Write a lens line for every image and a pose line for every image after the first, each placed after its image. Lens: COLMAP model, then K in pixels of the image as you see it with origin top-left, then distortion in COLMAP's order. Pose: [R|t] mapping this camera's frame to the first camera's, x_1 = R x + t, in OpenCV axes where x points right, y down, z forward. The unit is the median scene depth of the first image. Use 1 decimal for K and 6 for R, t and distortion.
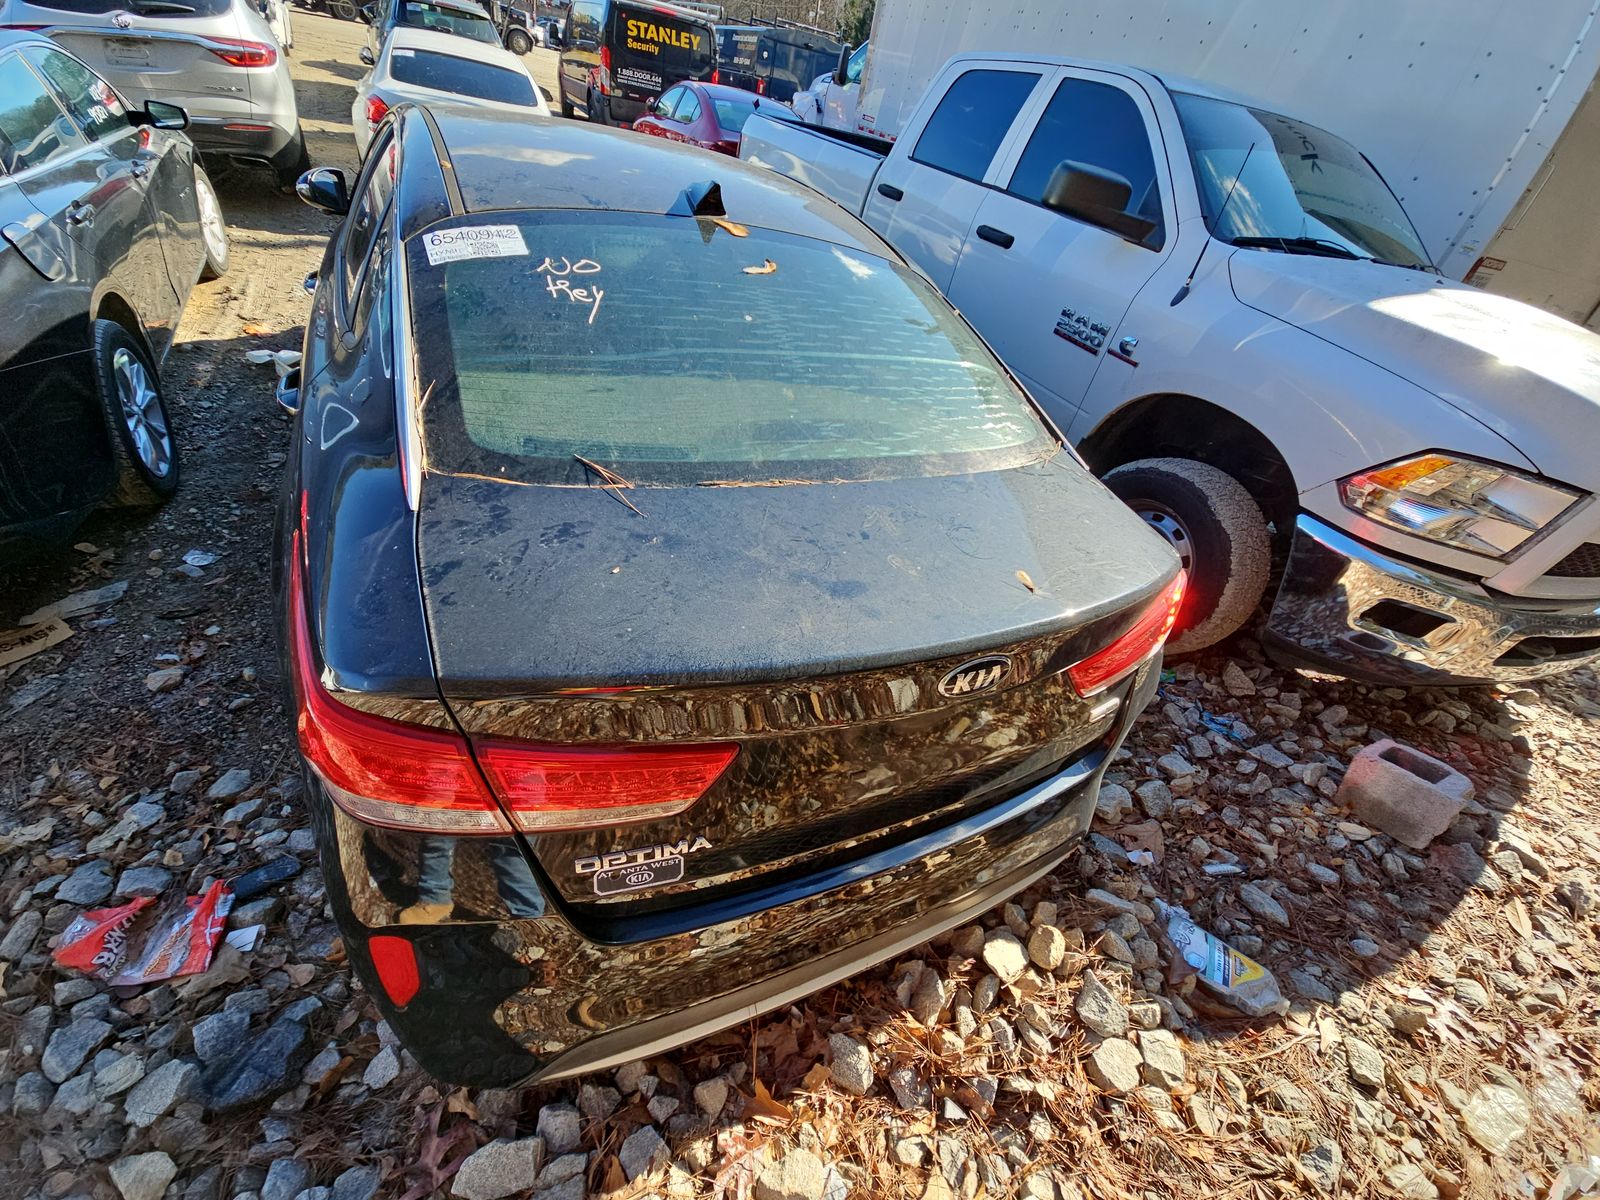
lens RADIAL K [[641.0, 0, 761.6], [0, 641.0, 591.1], [0, 0, 1]] dist [0.010078, -0.009382]
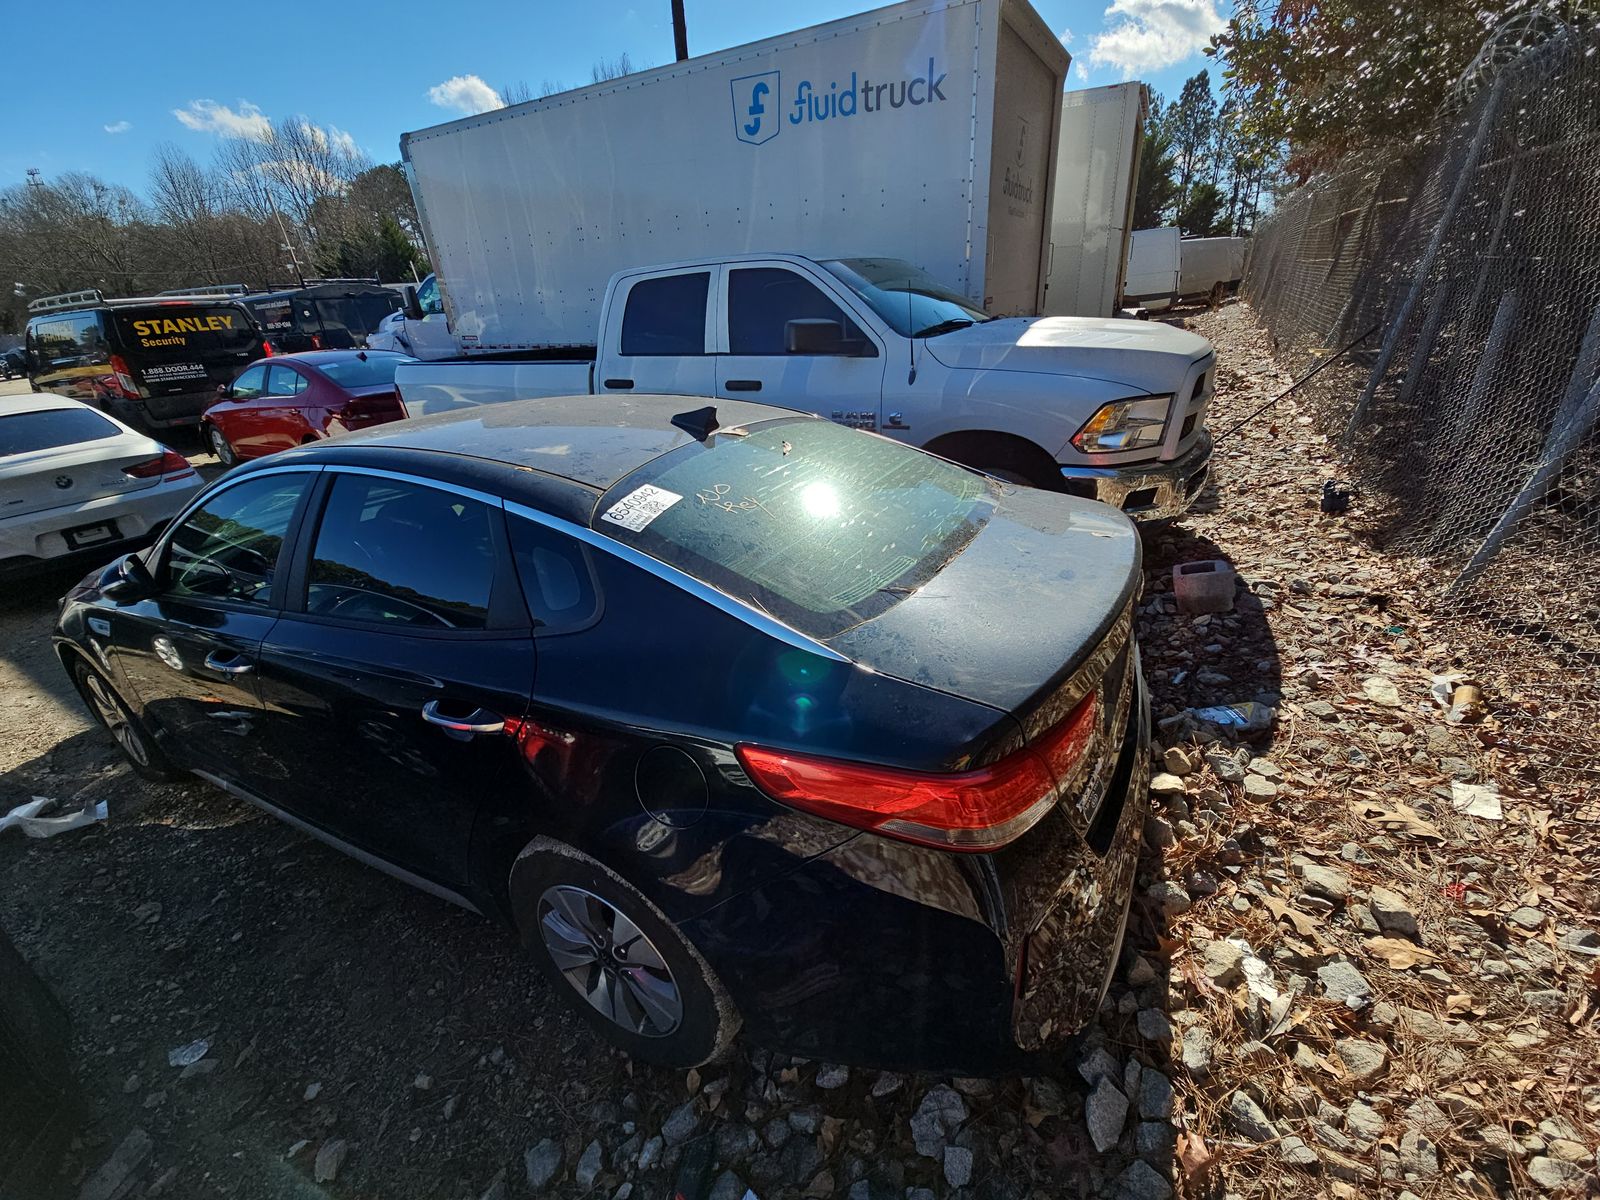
lens RADIAL K [[654.0, 0, 766.2], [0, 654.0, 631.7], [0, 0, 1]] dist [-0.002772, -0.000385]
pose [[0.776413, -0.469212, 0.420742, -0.790601], [0.531004, 0.846616, -0.035737, -0.153267], [-0.339438, 0.251162, 0.906476, -0.123814]]
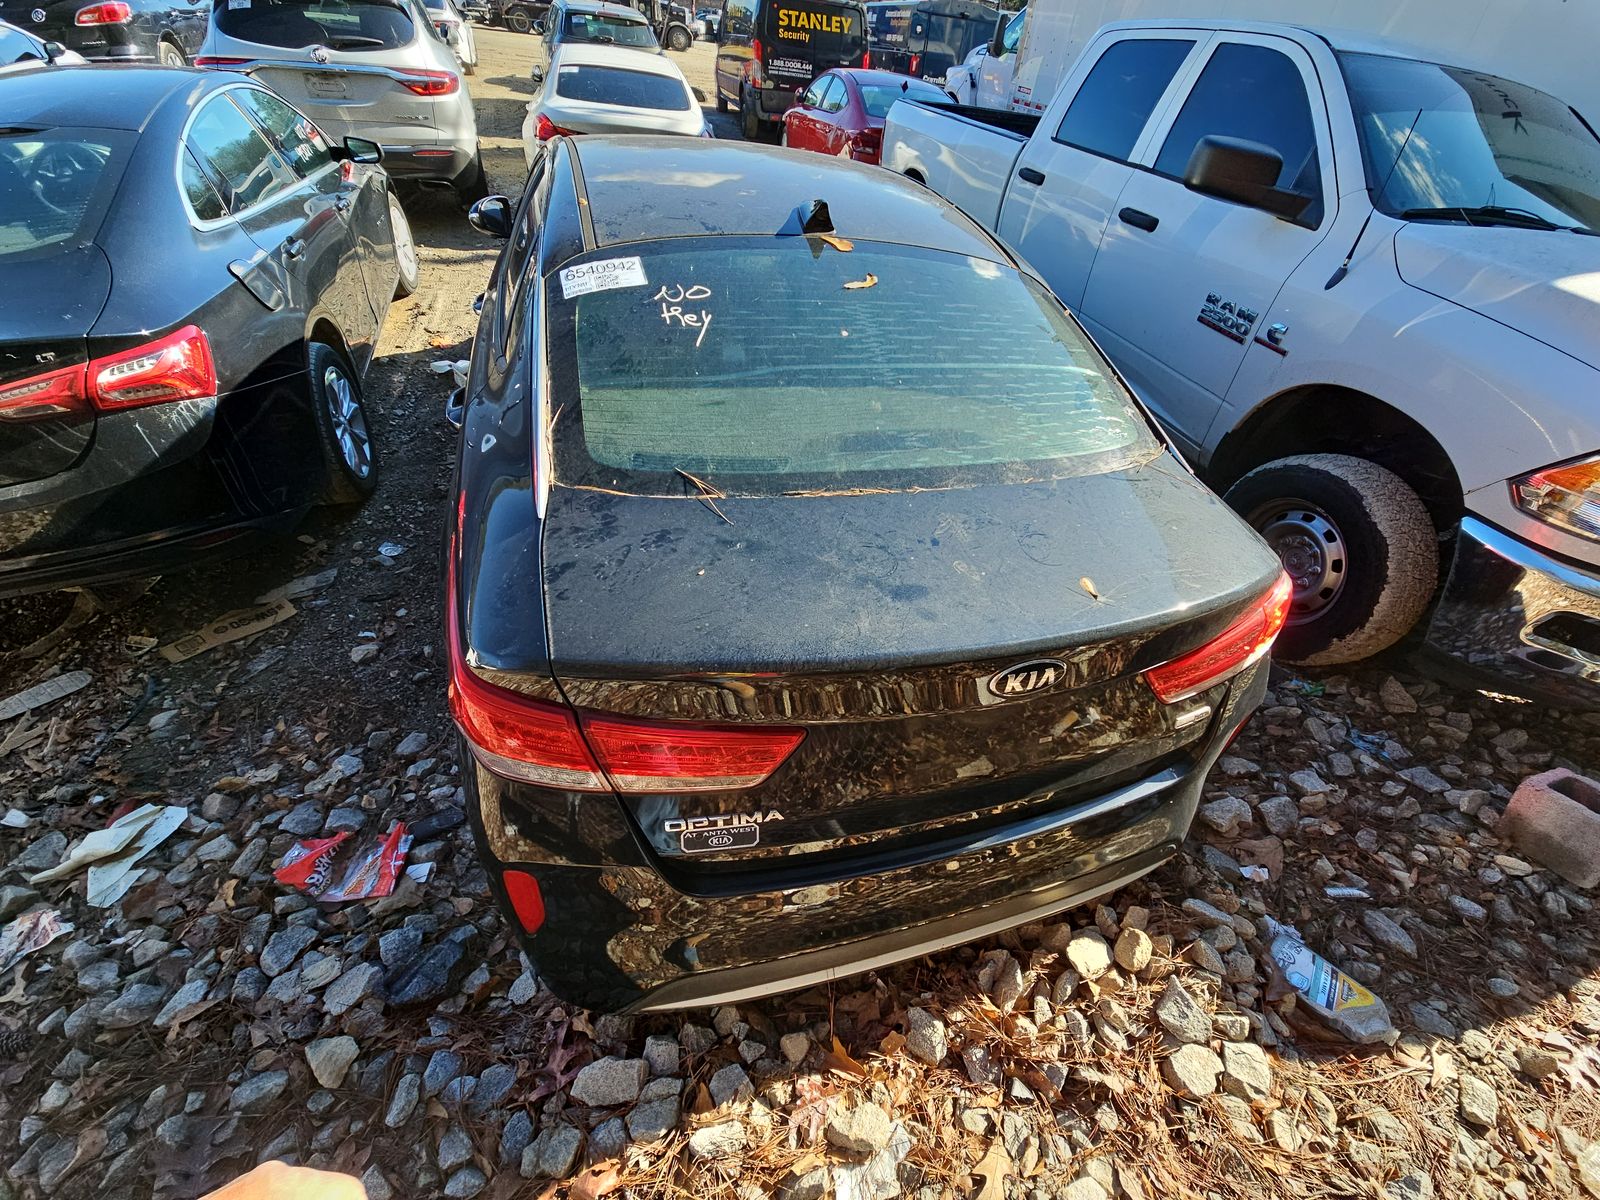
lens RADIAL K [[645.8, 0, 806.9], [0, 645.8, 601.4], [0, 0, 1]] dist [0.012986, -0.011376]
pose [[0.987635, 0.023866, -0.154942, 0.083923], [-0.019666, 0.999398, 0.028583, -0.010482], [0.155531, -0.025182, 0.987510, -0.068109]]
